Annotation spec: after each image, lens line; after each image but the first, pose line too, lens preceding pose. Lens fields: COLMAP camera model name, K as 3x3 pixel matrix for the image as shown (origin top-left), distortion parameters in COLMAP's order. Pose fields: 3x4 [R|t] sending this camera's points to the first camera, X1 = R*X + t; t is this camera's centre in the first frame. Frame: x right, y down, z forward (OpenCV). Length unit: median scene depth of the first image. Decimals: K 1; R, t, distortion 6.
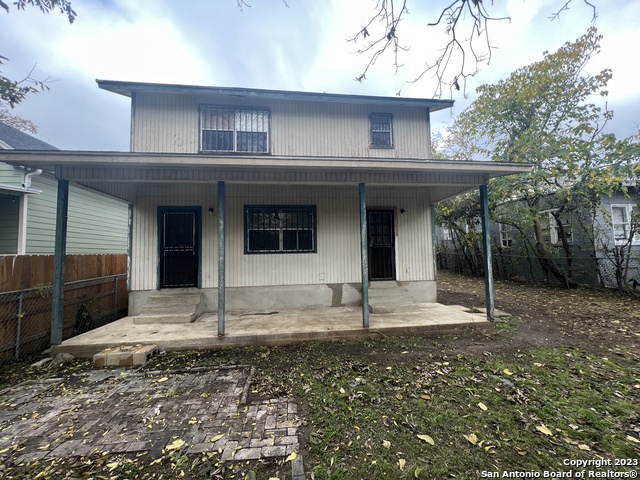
lens RADIAL K [[255.5, 0, 320.0], [0, 255.5, 240.0], [0, 0, 1]] dist [0.001480, 0.000065]
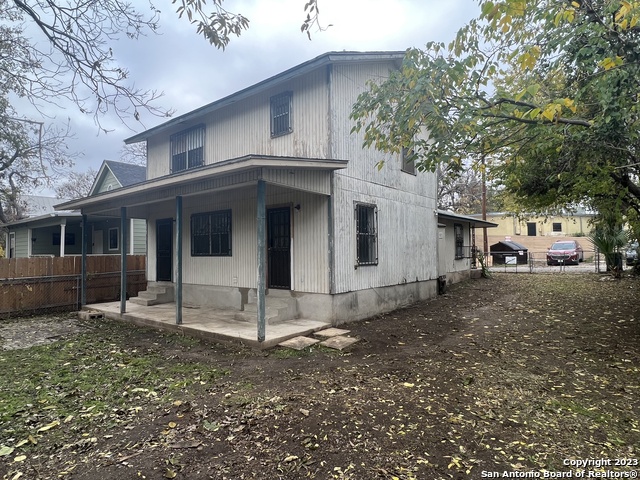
lens RADIAL K [[379.6, 0, 320.0], [0, 379.6, 240.0], [0, 0, 1]] dist [-0.001526, -0.000485]
pose [[0.702352, -0.010013, -0.711760, 1.309564], [0.039802, 0.998889, 0.025223, -0.037908], [0.710716, -0.046045, 0.701970, 0.192055]]
